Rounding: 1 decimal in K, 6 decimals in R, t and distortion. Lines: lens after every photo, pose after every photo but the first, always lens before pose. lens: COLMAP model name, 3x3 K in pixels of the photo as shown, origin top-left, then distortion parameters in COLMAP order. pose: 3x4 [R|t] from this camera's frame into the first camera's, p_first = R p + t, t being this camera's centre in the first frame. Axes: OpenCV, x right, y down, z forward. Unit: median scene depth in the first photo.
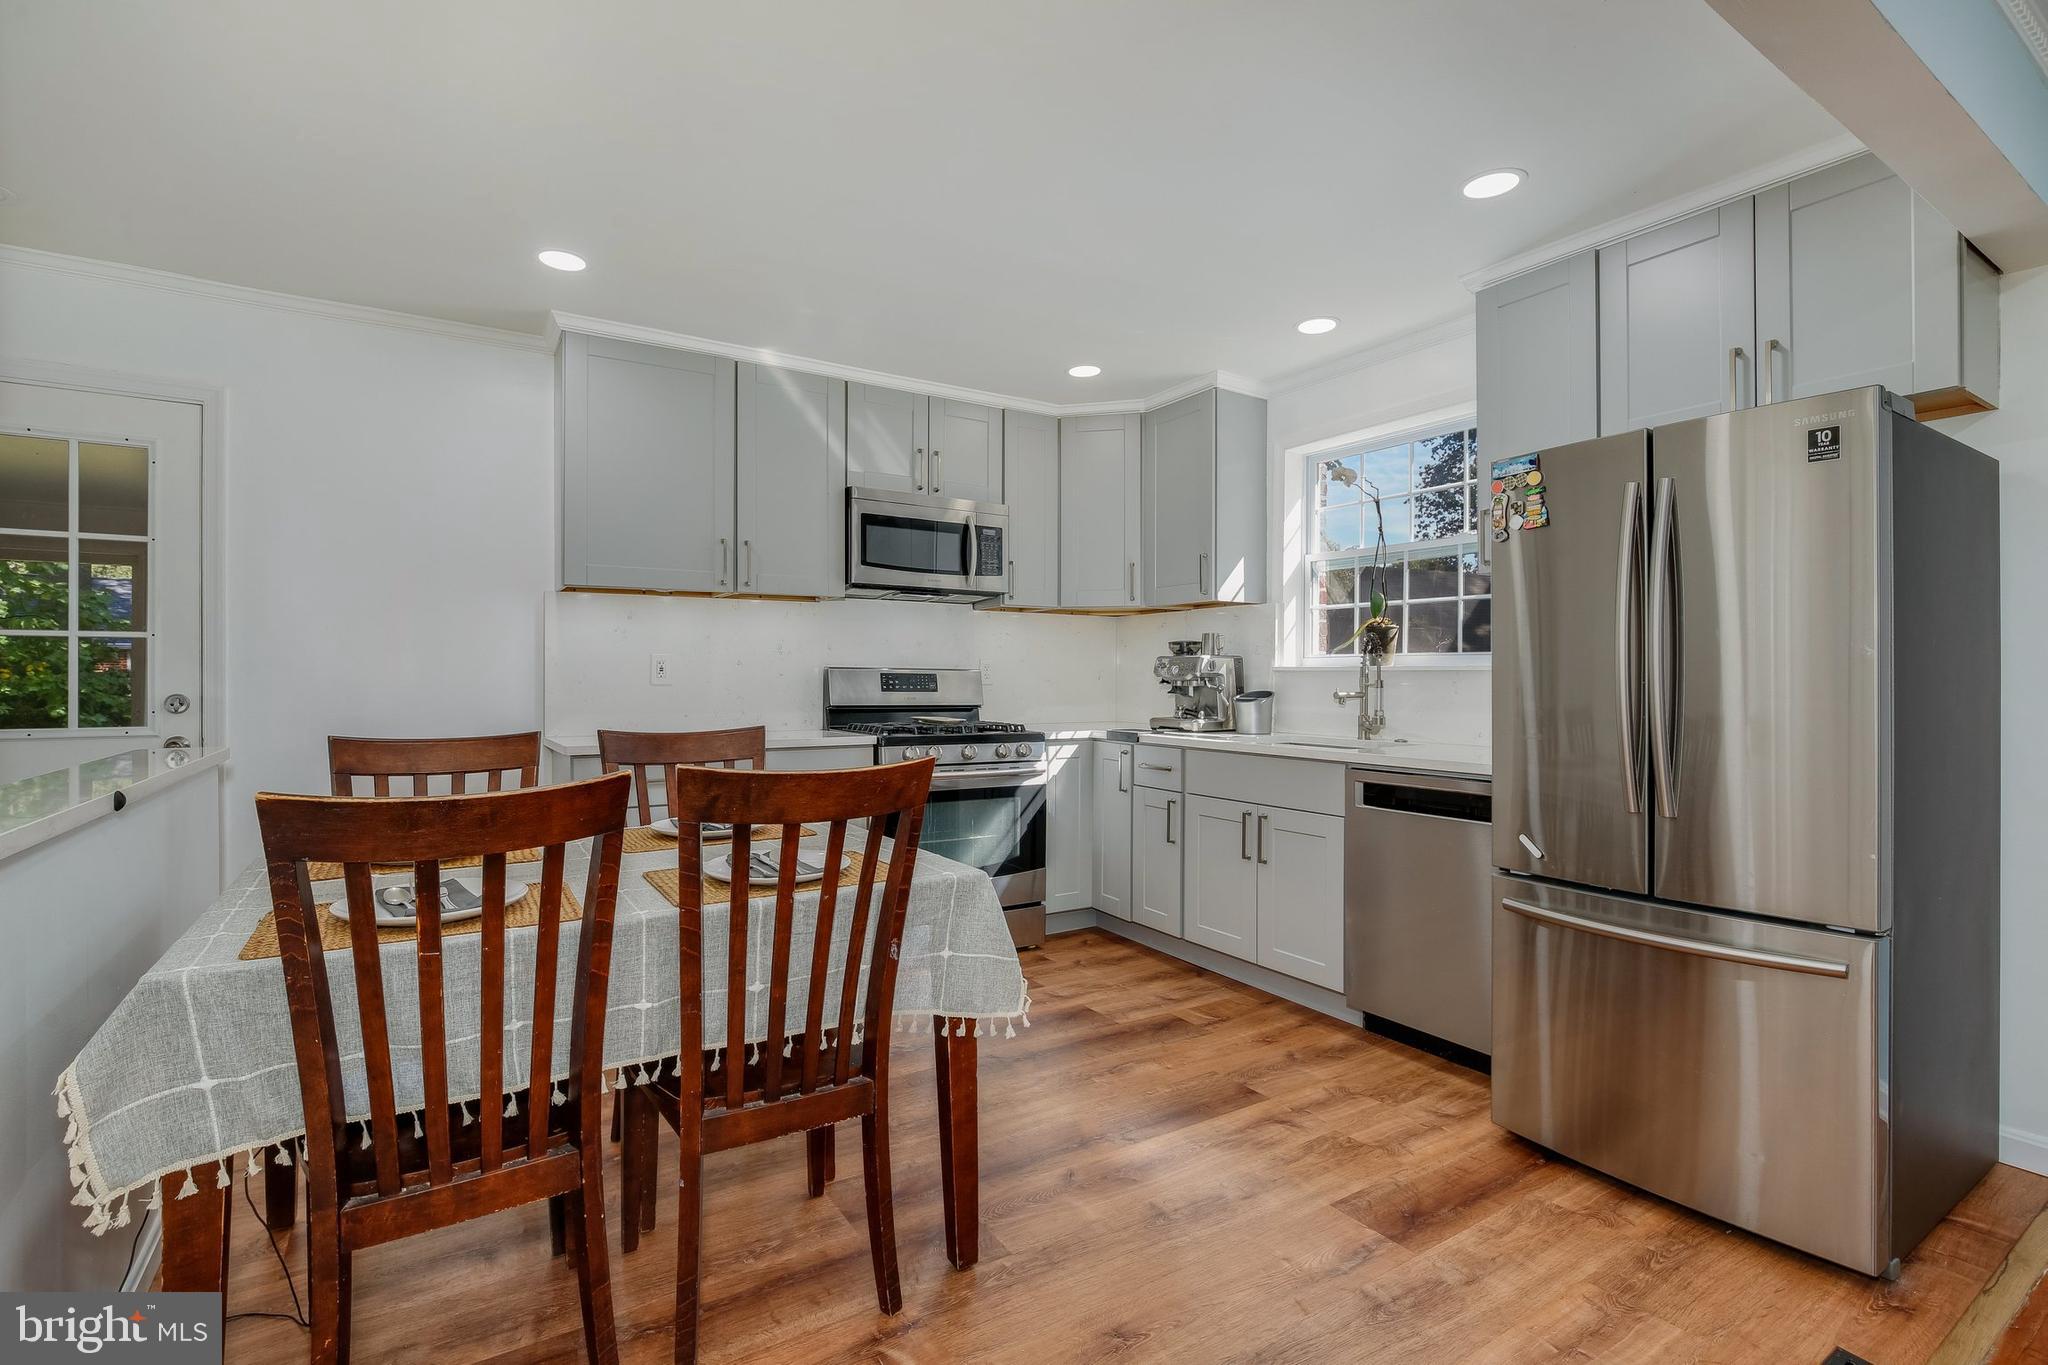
lens RADIAL K [[938.0, 0, 1022.0], [0, 938.0, 679.6], [0, 0, 1]] dist [-0.023248, 0.004803]
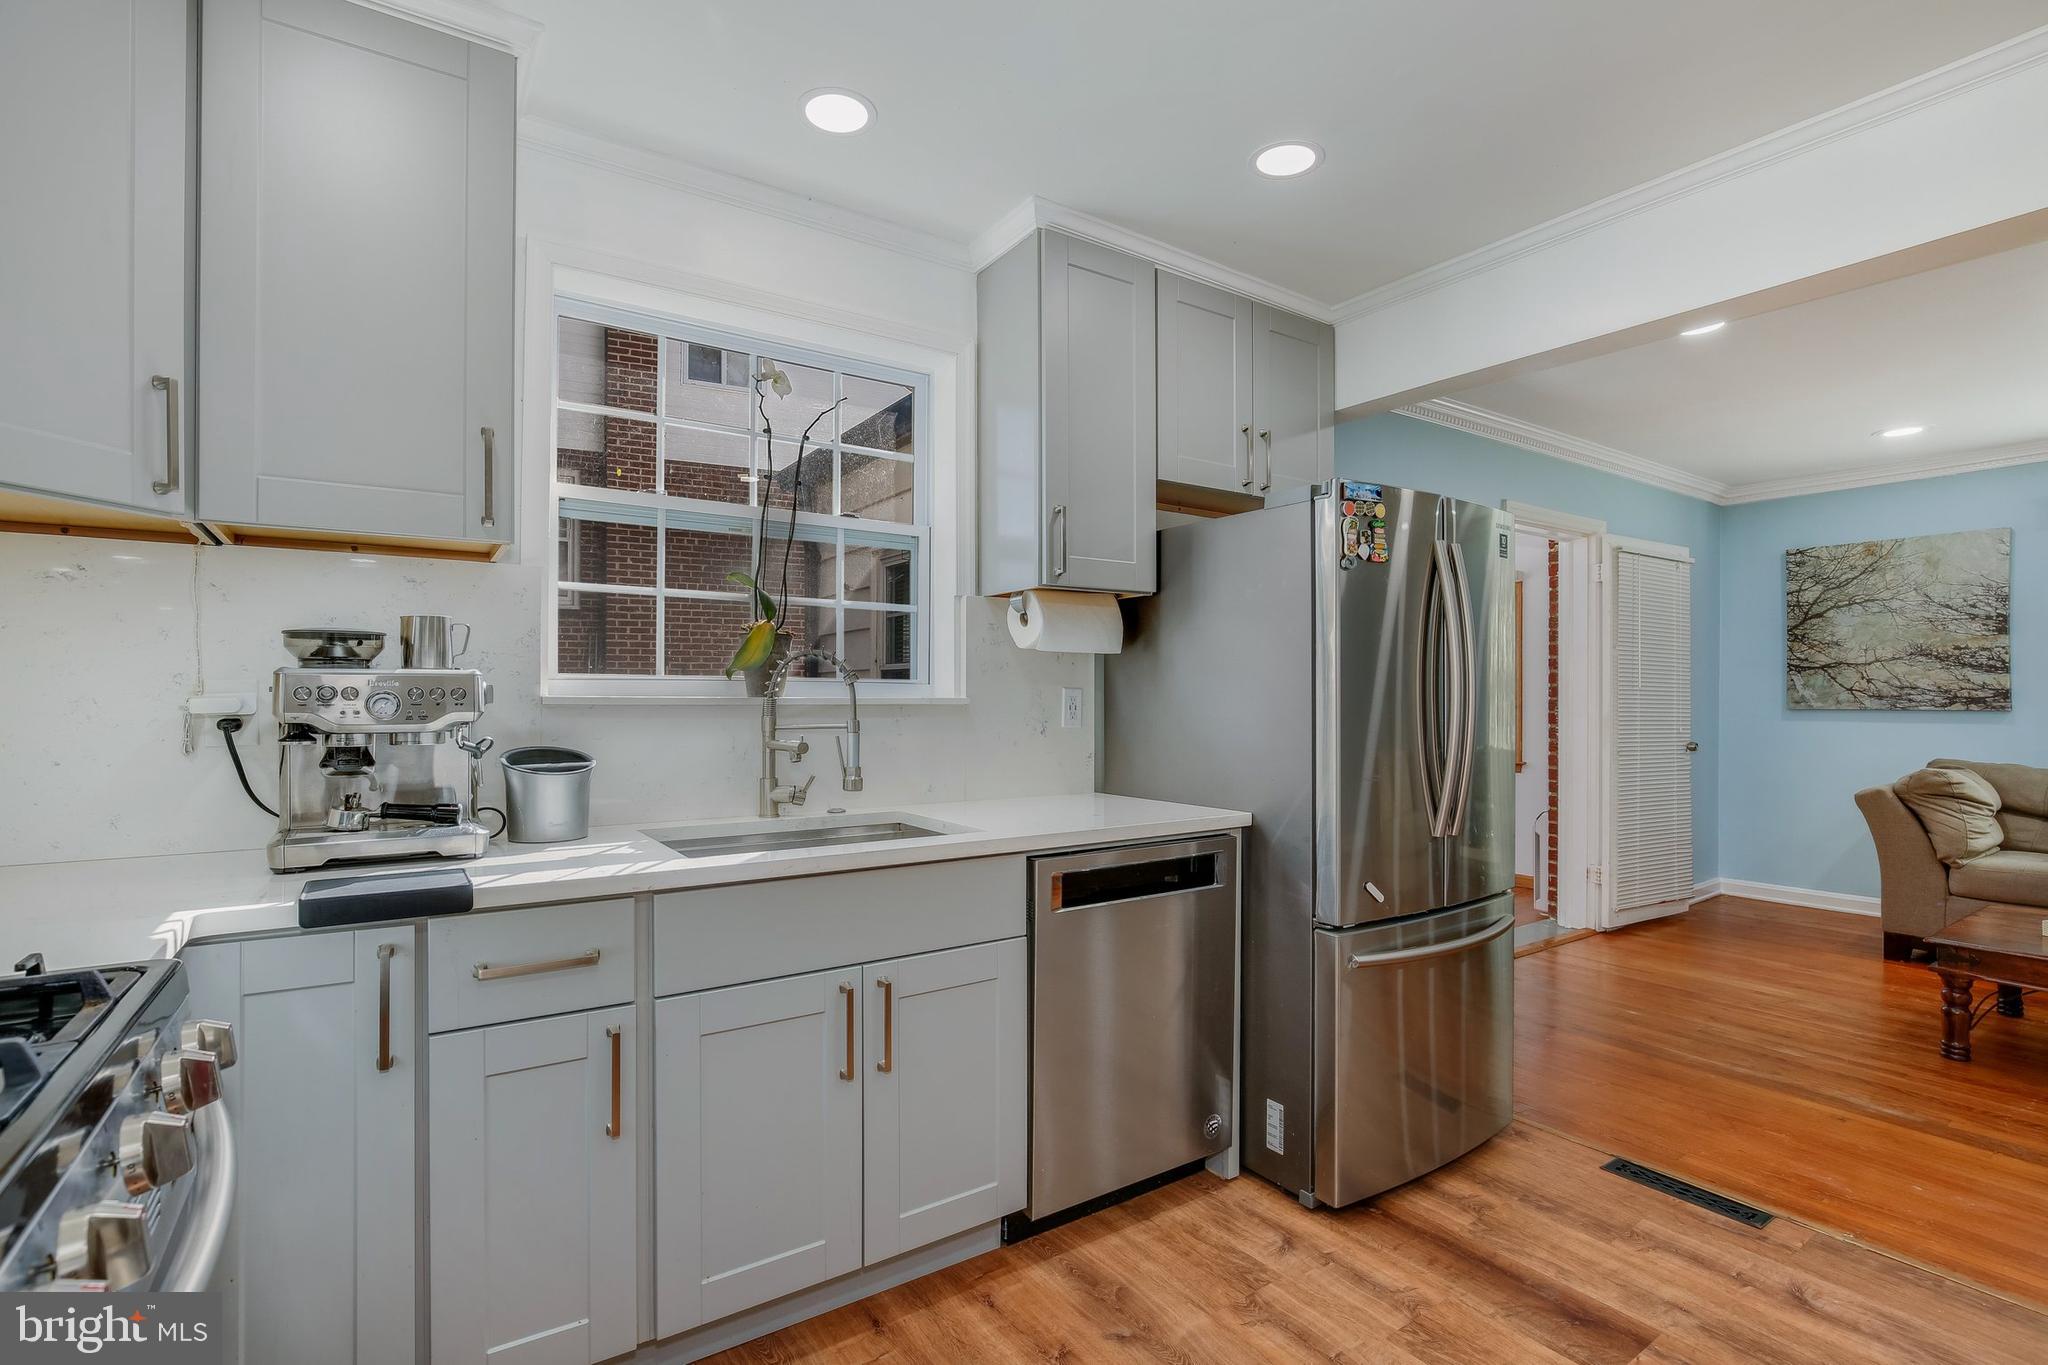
lens RADIAL K [[950.8, 0, 1010.9], [0, 950.8, 696.6], [0, 0, 1]] dist [-0.026814, 0.006877]
pose [[-0.023833, -0.002821, 0.999712, -0.241968], [0.001947, 0.999994, 0.002868, -0.015421], [-0.999714, 0.002014, -0.023828, 0.804810]]
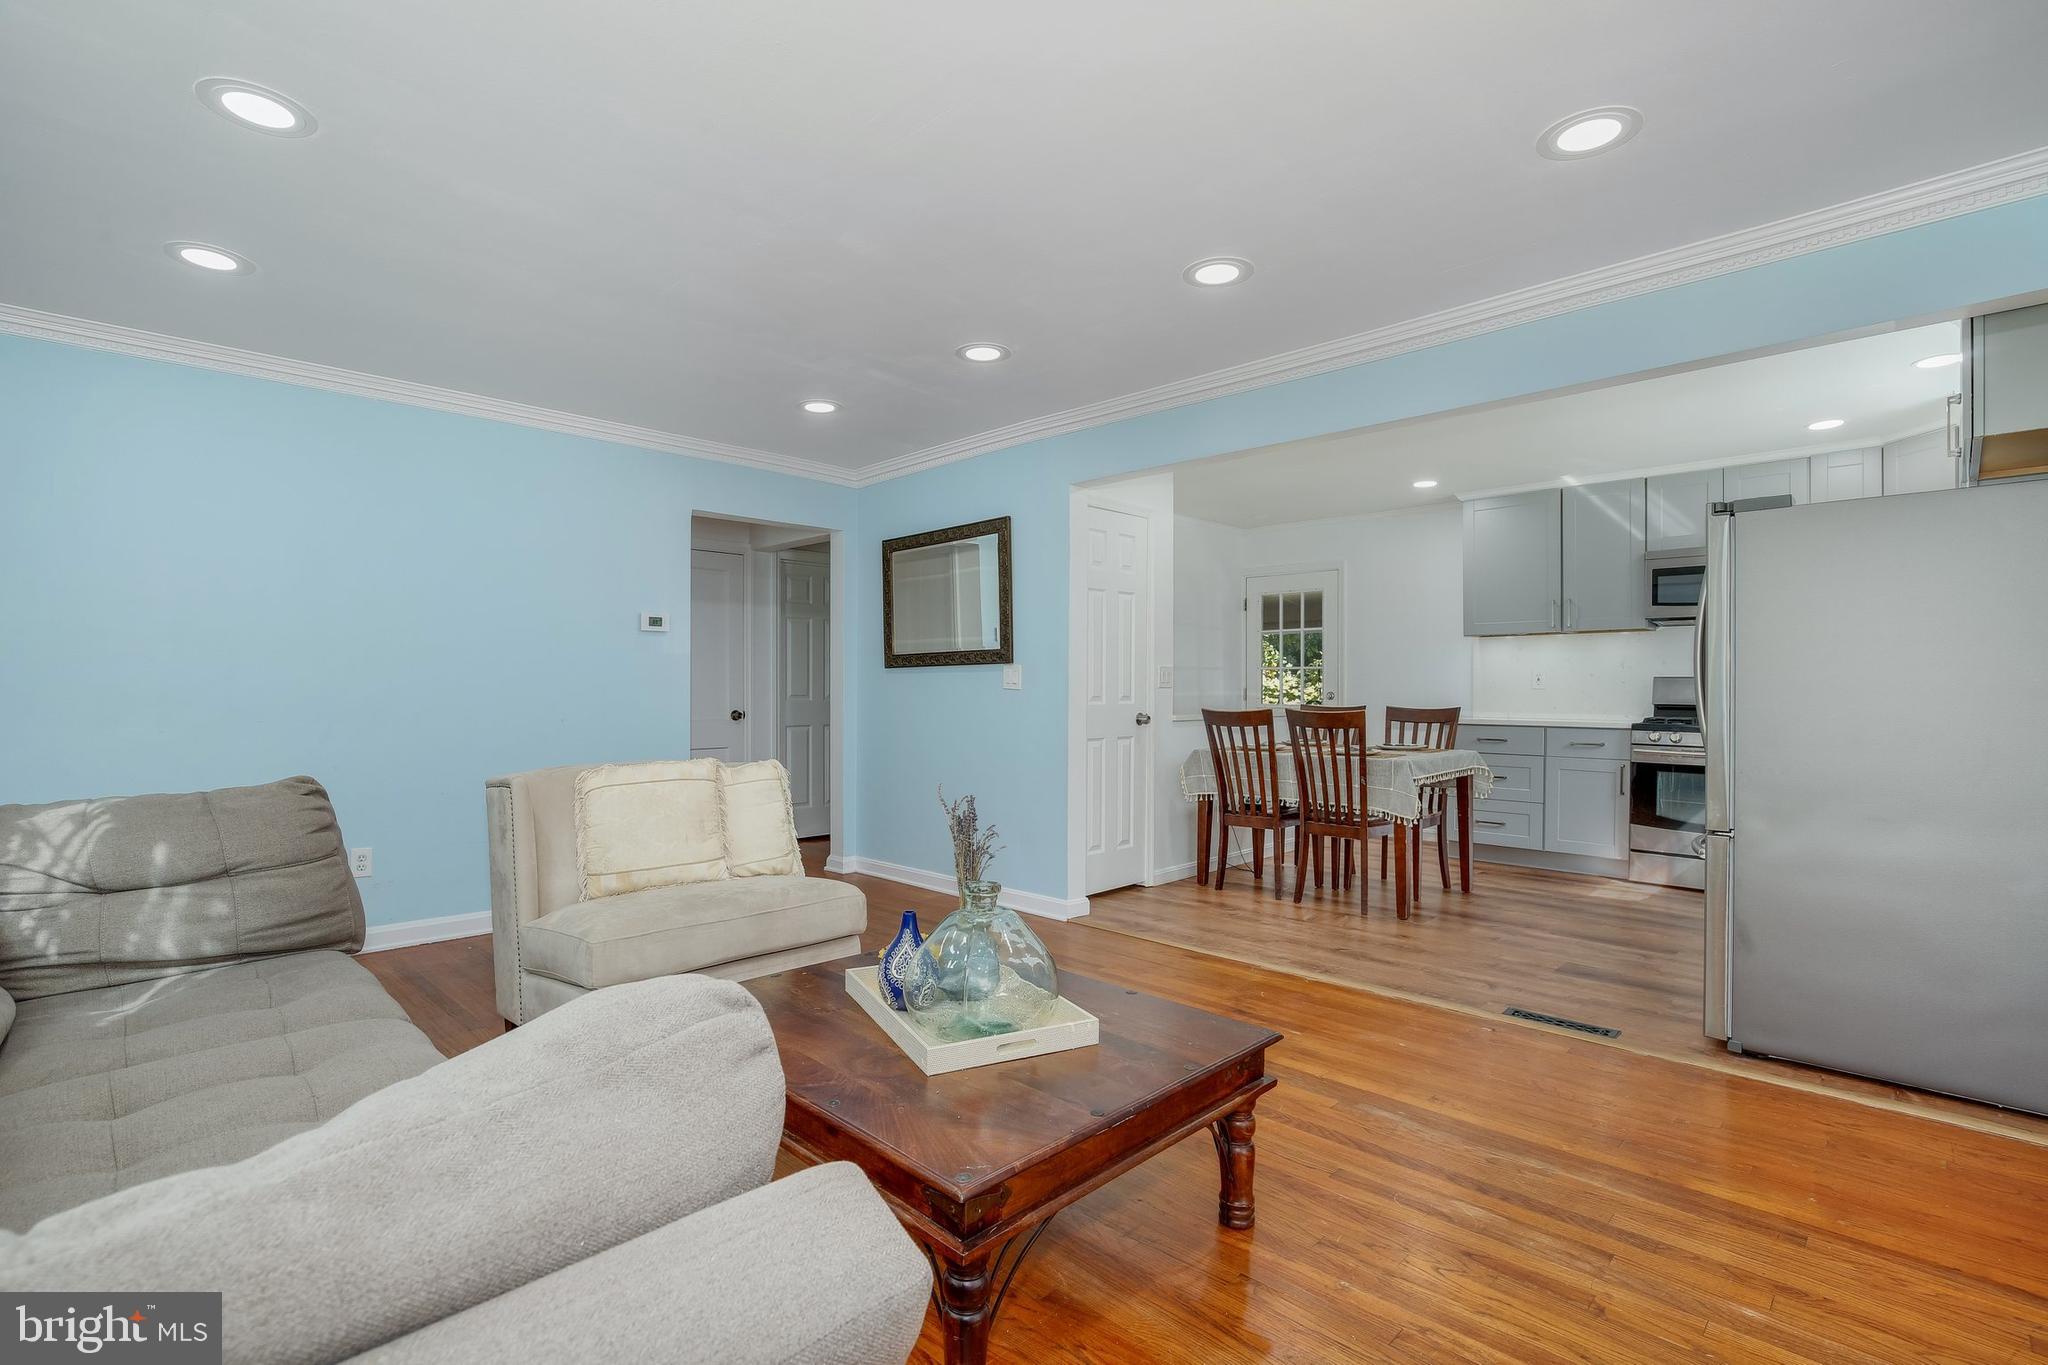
lens RADIAL K [[950.7, 0, 1015.6], [0, 950.7, 684.3], [0, 0, 1]] dist [-0.014968, 0.000375]
pose [[0.215915, -0.005581, -0.976396, 1.024921], [-0.003359, 0.999973, -0.006459, 0.010632], [0.976406, 0.004675, 0.215890, -0.263015]]
